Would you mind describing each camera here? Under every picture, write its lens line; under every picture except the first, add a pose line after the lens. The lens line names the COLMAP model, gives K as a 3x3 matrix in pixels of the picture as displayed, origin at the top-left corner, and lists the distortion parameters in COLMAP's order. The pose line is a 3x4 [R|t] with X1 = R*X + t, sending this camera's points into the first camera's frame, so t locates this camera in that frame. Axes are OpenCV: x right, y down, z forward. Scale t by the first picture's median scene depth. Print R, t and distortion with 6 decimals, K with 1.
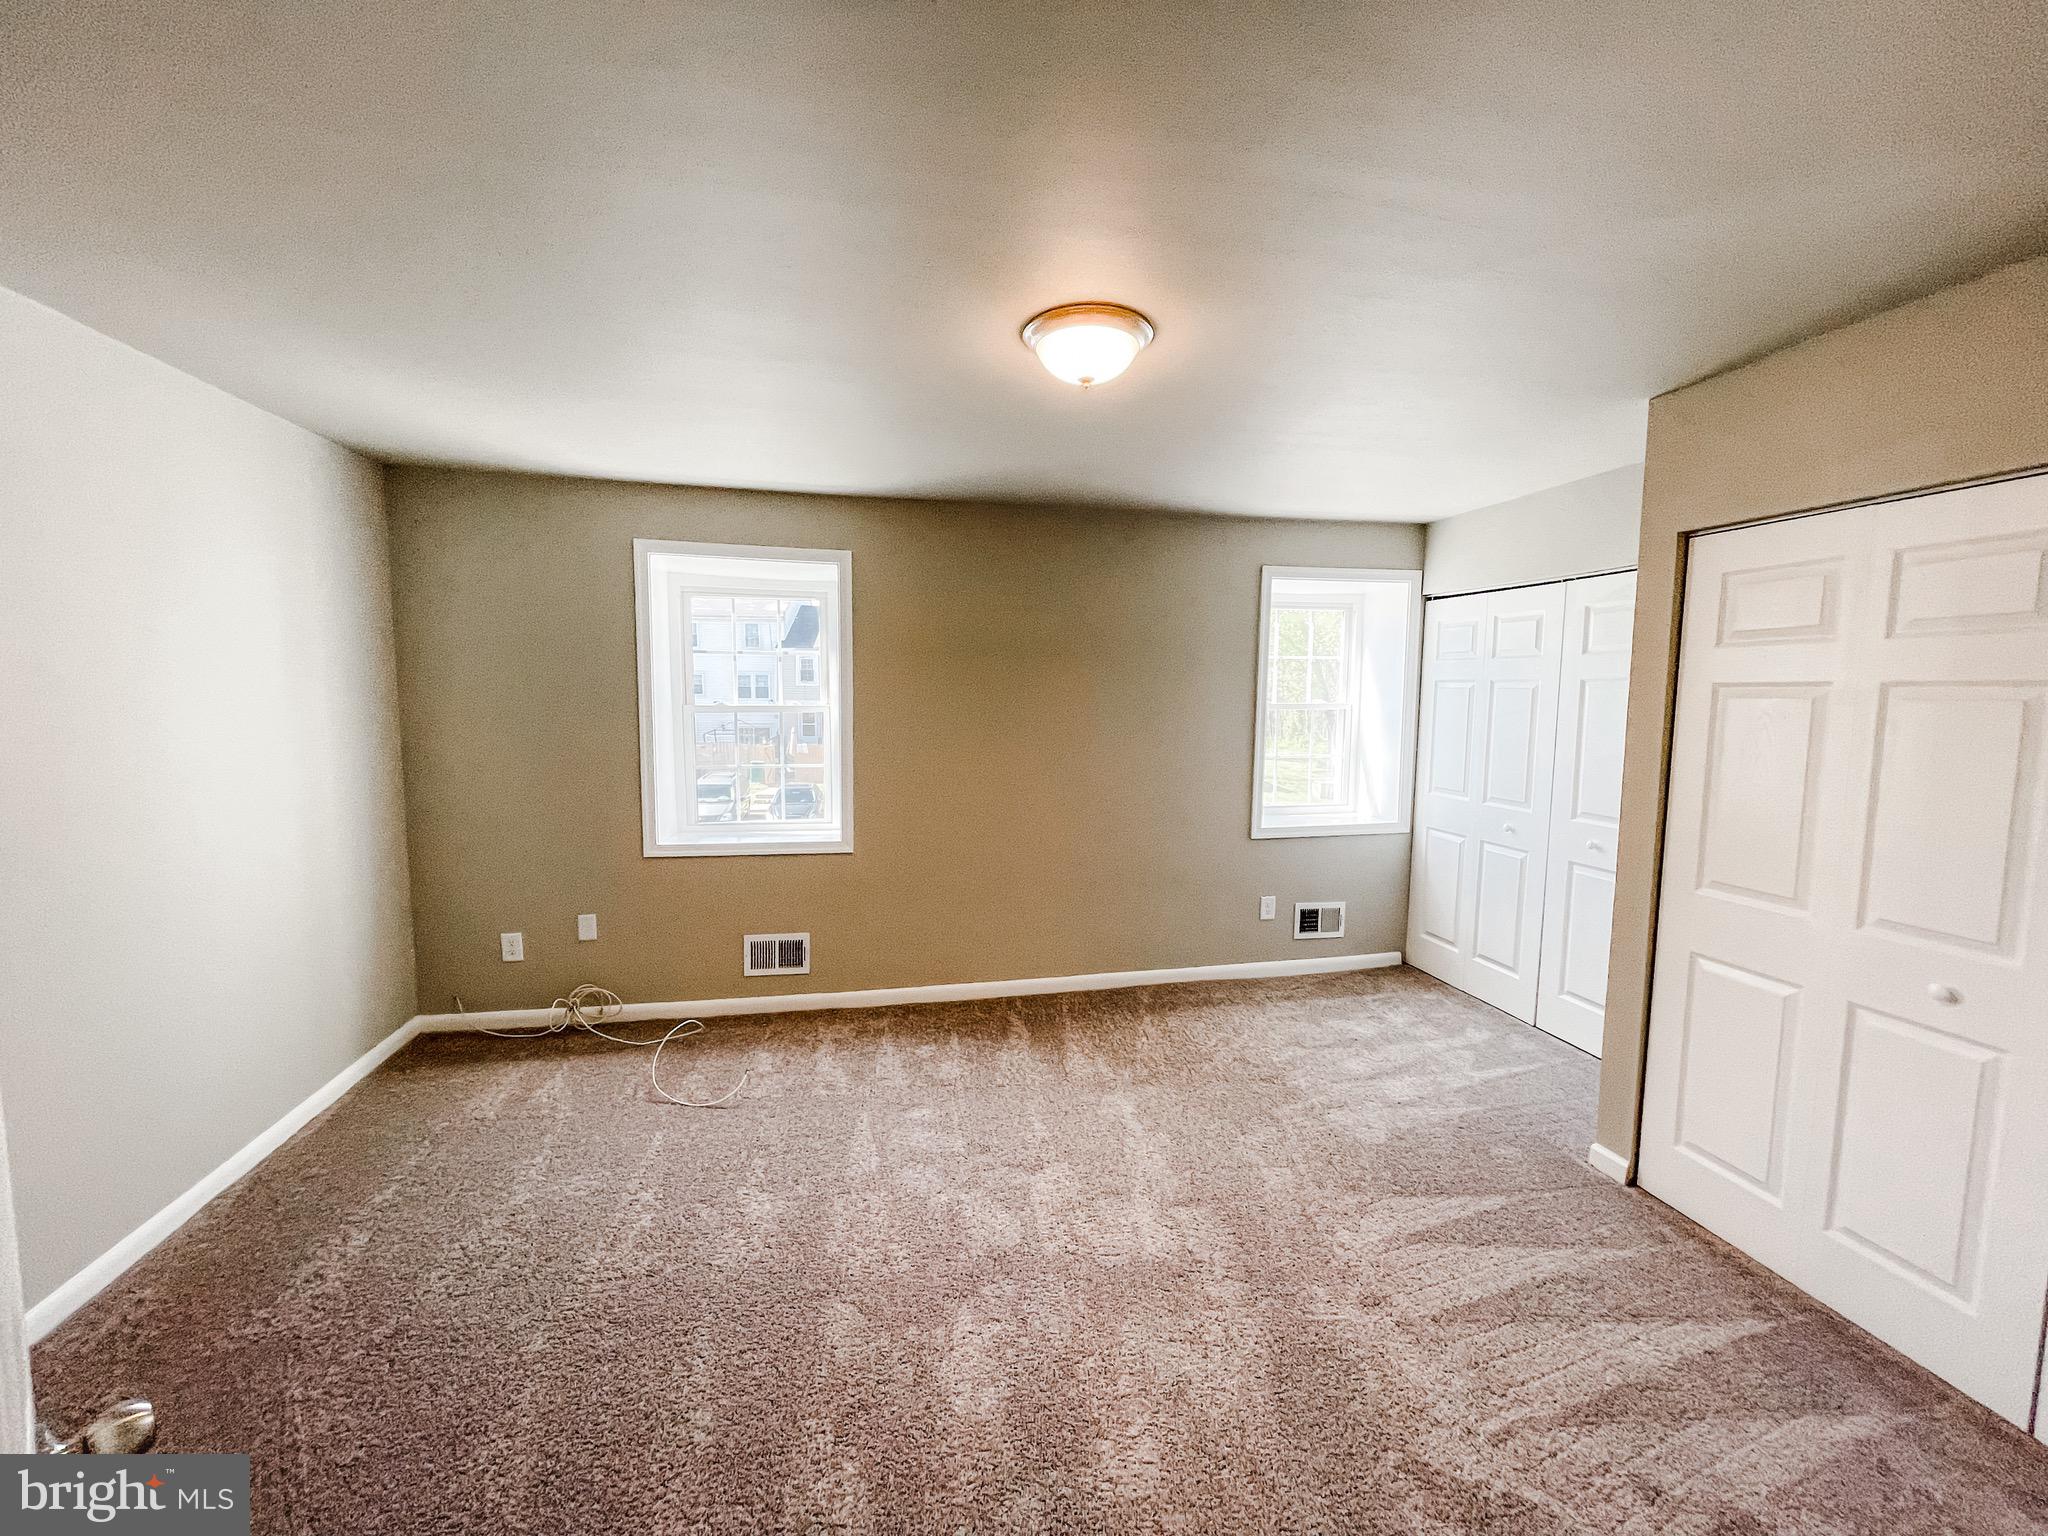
lens RADIAL K [[826.2, 0, 1024.0], [0, 826.2, 768.0], [0, 0, 1]] dist [-0.007226, -0.000061]
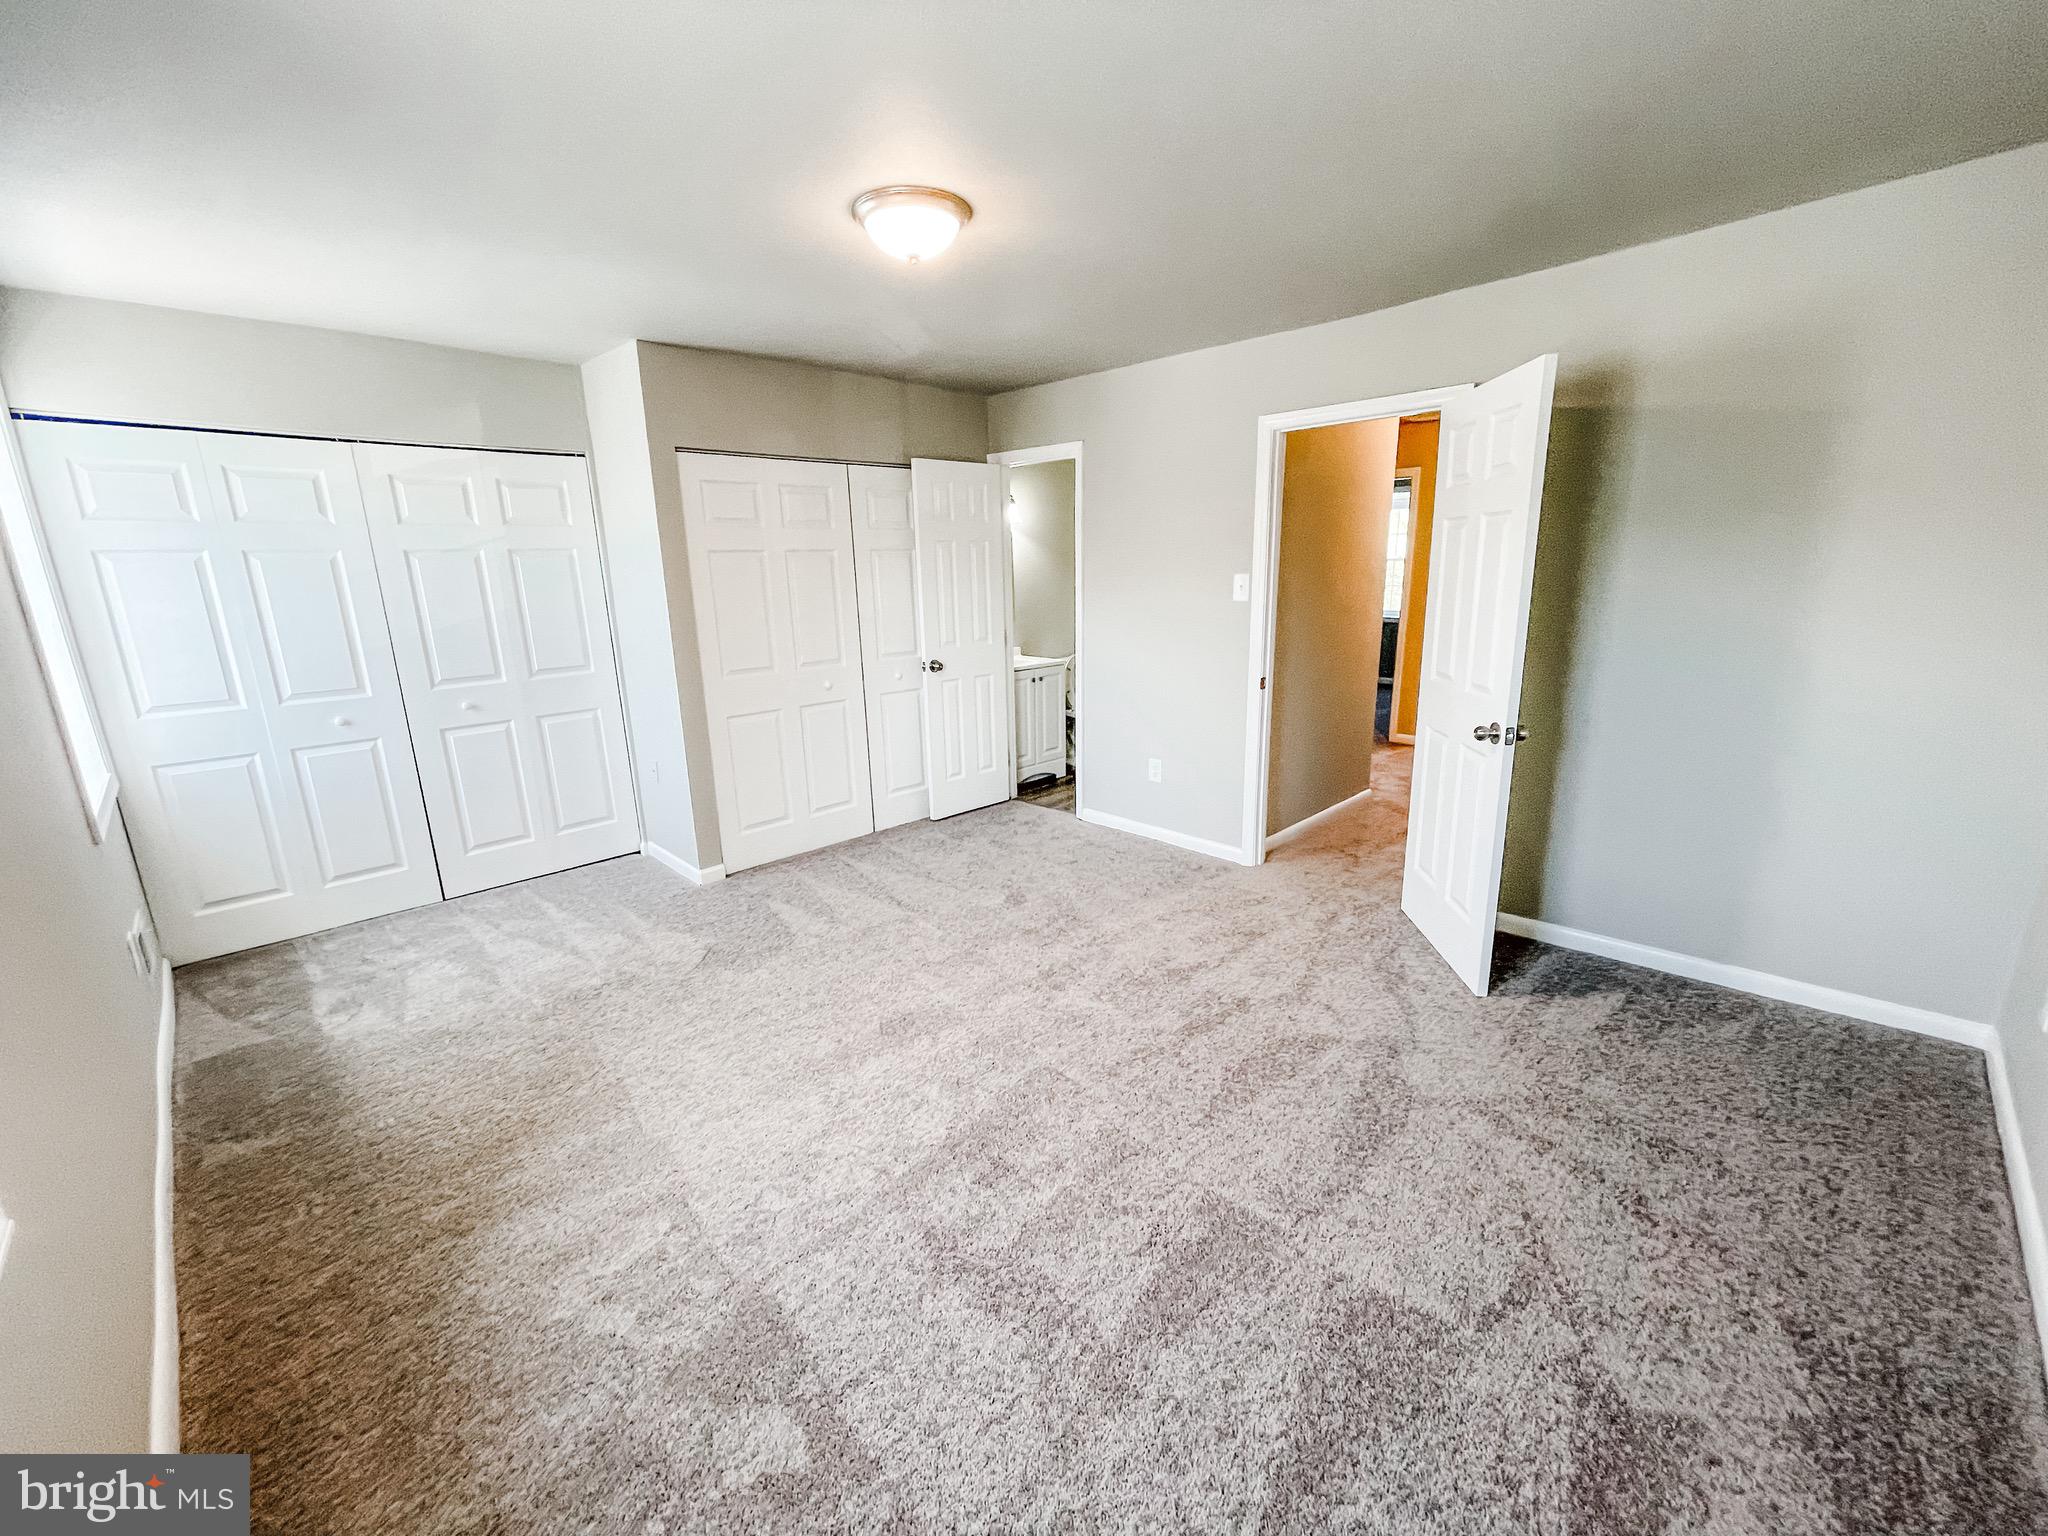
lens RADIAL K [[826.2, 0, 1024.0], [0, 826.2, 768.0], [0, 0, 1]] dist [-0.007226, -0.000061]
pose [[-0.546051, -0.192405, 0.815358, -0.563872], [0.097632, 0.952021, 0.290040, -0.066148], [-0.832043, 0.237982, -0.501067, 0.870078]]
